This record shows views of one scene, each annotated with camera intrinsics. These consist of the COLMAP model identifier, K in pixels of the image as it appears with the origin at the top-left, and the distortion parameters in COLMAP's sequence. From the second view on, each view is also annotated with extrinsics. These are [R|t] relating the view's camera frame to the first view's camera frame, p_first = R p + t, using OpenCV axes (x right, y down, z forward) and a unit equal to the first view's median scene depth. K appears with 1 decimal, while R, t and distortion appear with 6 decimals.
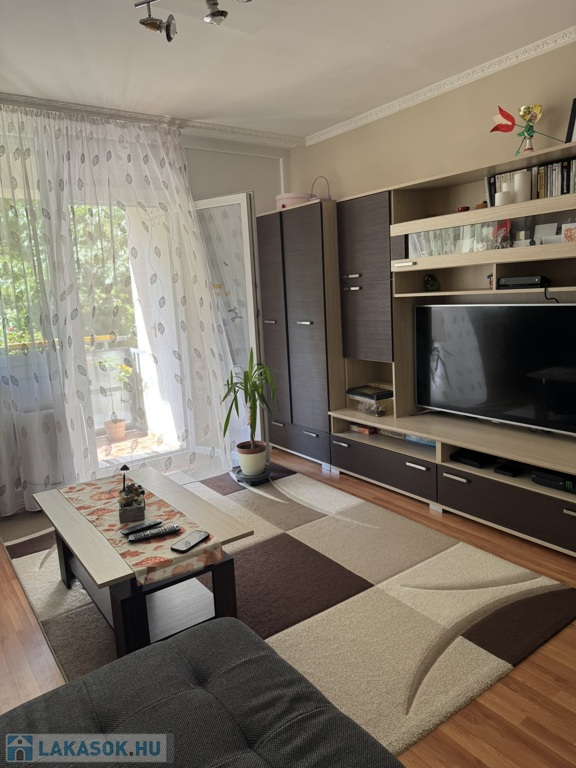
lens RADIAL K [[540.8, 0, 290.9], [0, 540.8, 381.7], [0, 0, 1]] dist [0.065579, -0.084528]
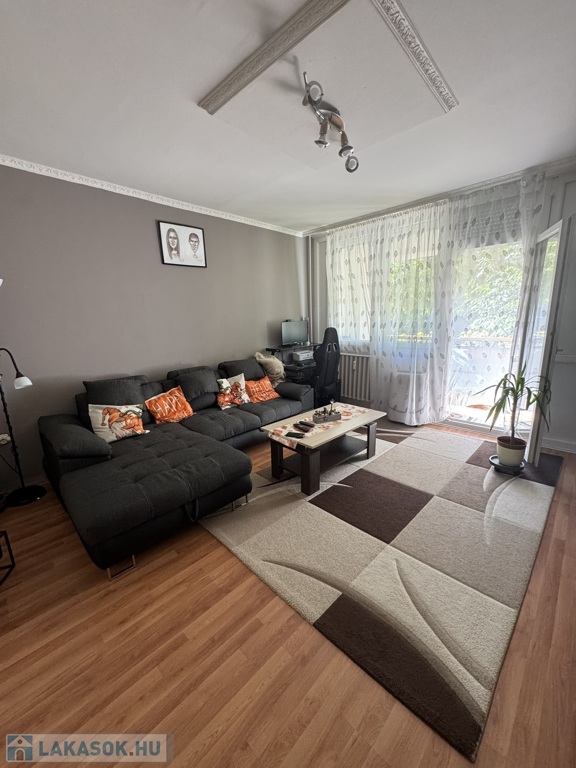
lens RADIAL K [[307.4, 0, 288.0], [0, 307.4, 384.0], [0, 0, 1]] dist [0.001871, 0.000037]
pose [[0.162814, 0.255137, -0.953098, 0.783999], [-0.150470, 0.961109, 0.231578, -0.149431], [0.975116, 0.105708, 0.194872, 0.618503]]
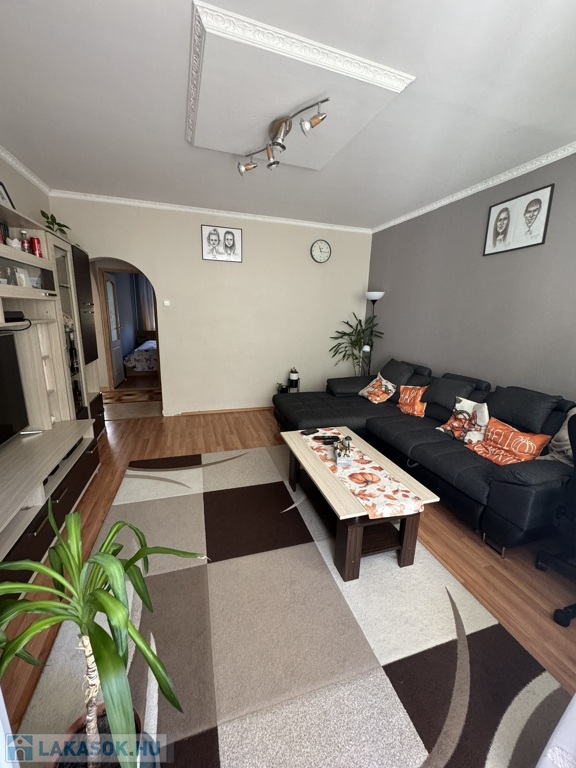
lens RADIAL K [[307.4, 0, 288.0], [0, 307.4, 384.0], [0, 0, 1]] dist [0.001871, 0.000037]
pose [[-0.948888, -0.044191, 0.312503, -0.414564], [0.077156, 0.927626, 0.365454, -0.296344], [-0.306036, 0.370886, -0.876804, 1.764027]]
